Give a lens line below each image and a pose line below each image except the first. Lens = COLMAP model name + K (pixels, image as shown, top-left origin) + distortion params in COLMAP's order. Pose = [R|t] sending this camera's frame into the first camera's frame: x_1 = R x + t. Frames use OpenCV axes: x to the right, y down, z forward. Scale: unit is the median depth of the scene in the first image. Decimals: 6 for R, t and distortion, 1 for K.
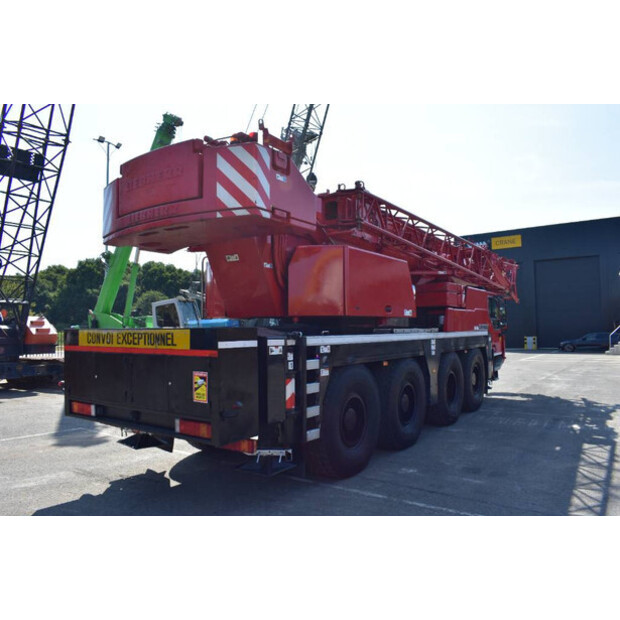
lens RADIAL K [[461.0, 0, 310.0], [0, 461.0, 310.0], [0, 0, 1]] dist [-0.075157, 0.001242]
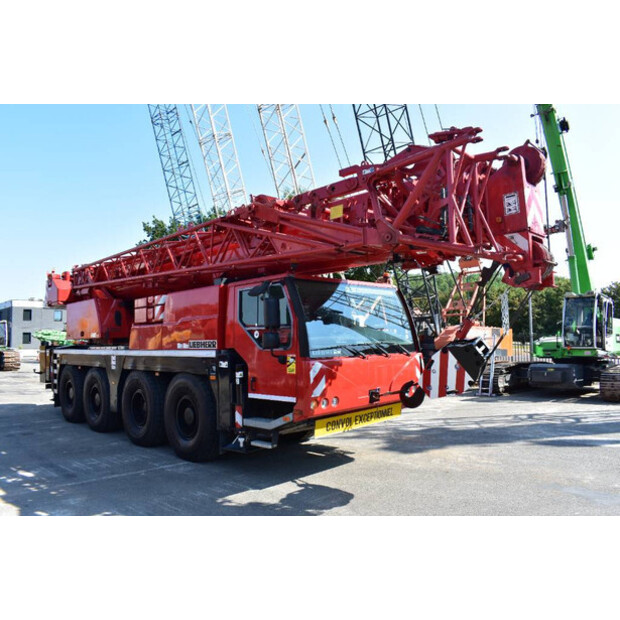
lens RADIAL K [[461.0, 0, 310.0], [0, 461.0, 310.0], [0, 0, 1]] dist [-0.075157, 0.001242]
pose [[-0.148878, -0.063834, -0.986793, 1.497215], [0.056116, 0.995761, -0.072880, 0.067877], [0.987262, -0.066225, -0.144665, 1.868853]]
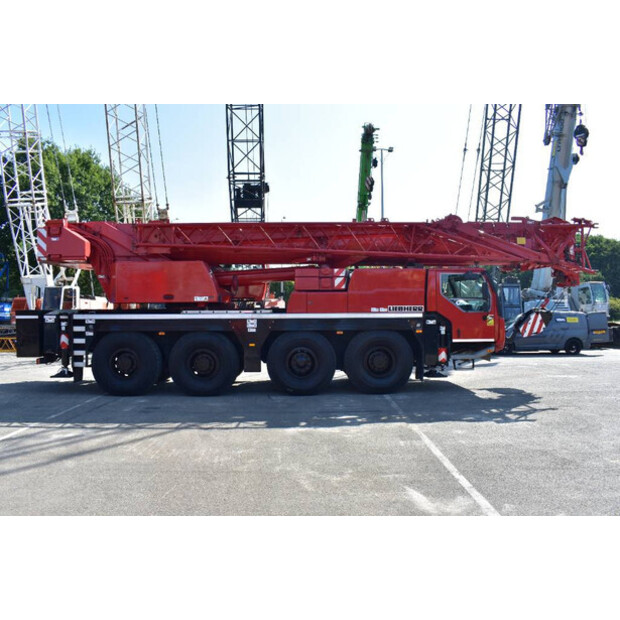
lens RADIAL K [[461.0, 0, 310.0], [0, 461.0, 310.0], [0, 0, 1]] dist [-0.075157, 0.001242]
pose [[0.603547, 0.005566, -0.797308, 1.494321], [0.033378, 0.998923, 0.032240, 0.006415], [0.796629, -0.046071, 0.602711, 0.440811]]
